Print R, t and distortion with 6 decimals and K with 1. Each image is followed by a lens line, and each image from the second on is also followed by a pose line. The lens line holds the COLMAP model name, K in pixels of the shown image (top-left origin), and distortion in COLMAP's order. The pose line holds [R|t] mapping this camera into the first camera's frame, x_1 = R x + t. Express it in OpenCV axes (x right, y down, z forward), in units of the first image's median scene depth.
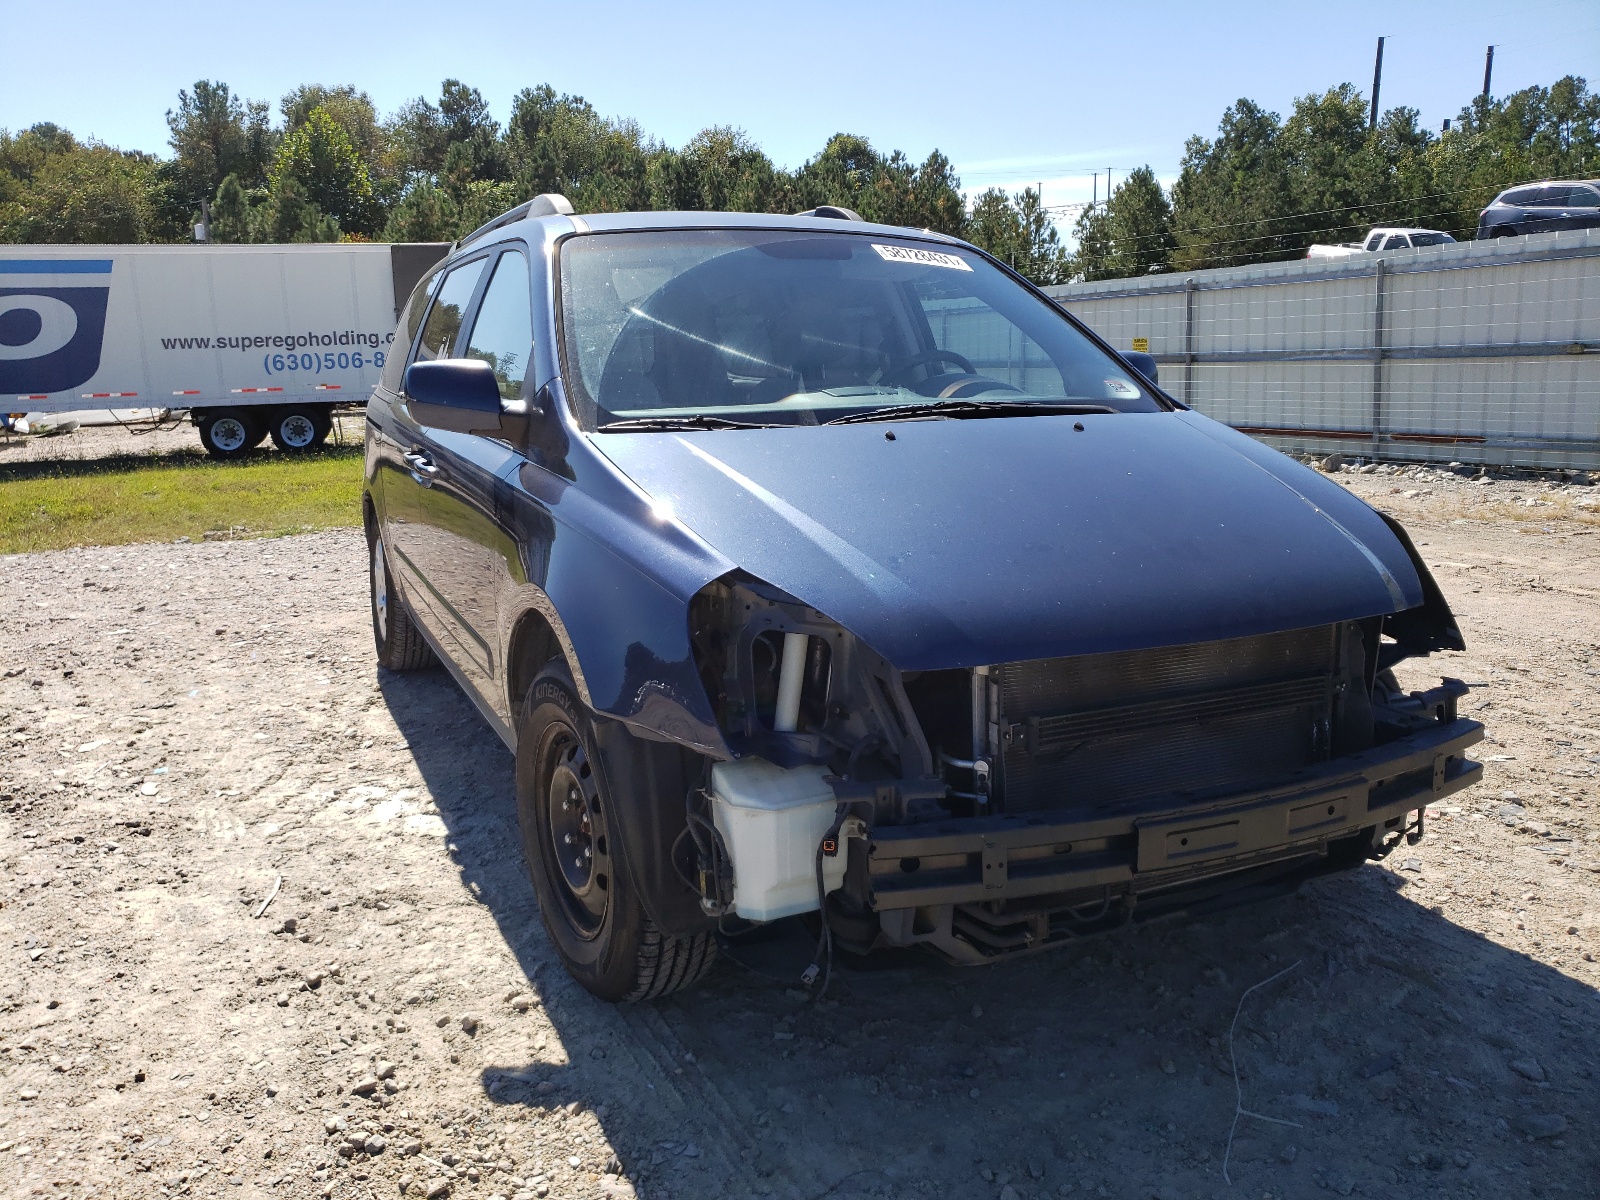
lens RADIAL K [[1197.8, 0, 800.0], [0, 1197.8, 600.0], [0, 0, 1]] dist [-0.001092, 0.007573]
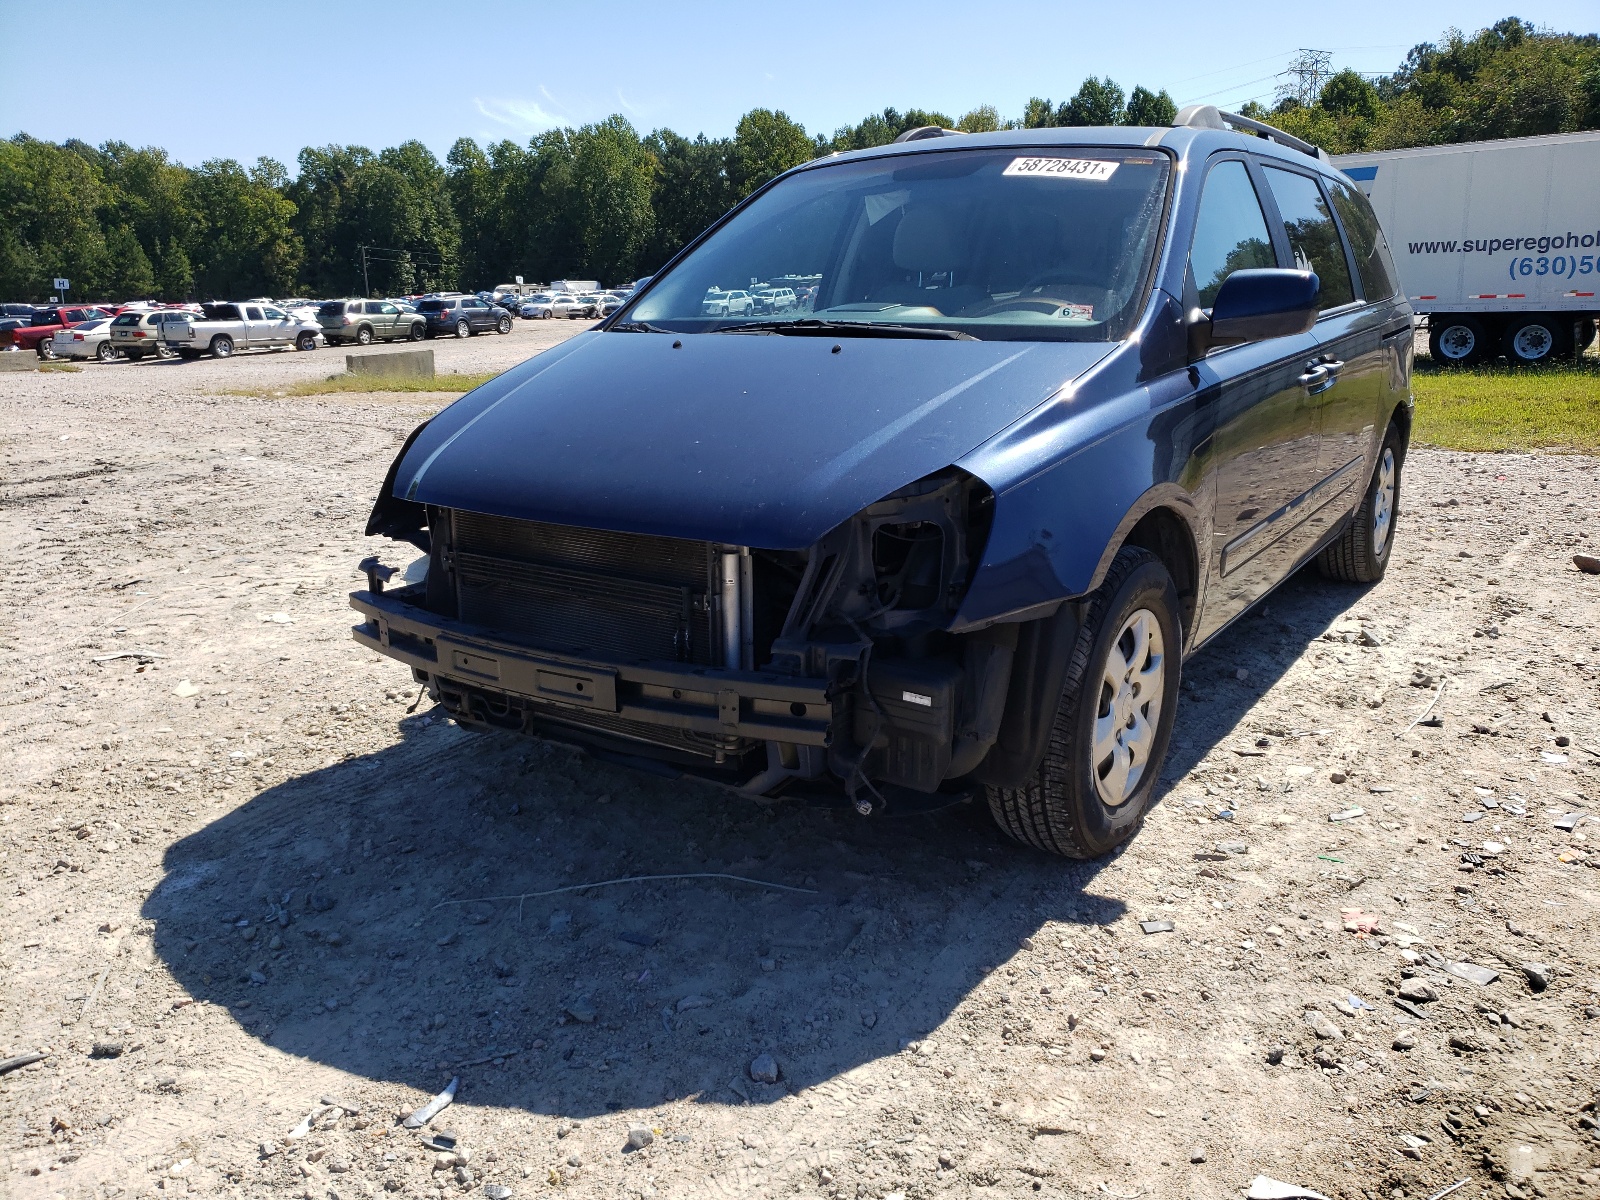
lens RADIAL K [[1197.8, 0, 800.0], [0, 1197.8, 600.0], [0, 0, 1]] dist [-0.001092, 0.007573]
pose [[0.519399, 0.228170, -0.823506, 0.097288], [-0.164323, 0.972377, 0.165776, -0.008522], [0.838584, 0.049217, 0.542545, 0.036326]]
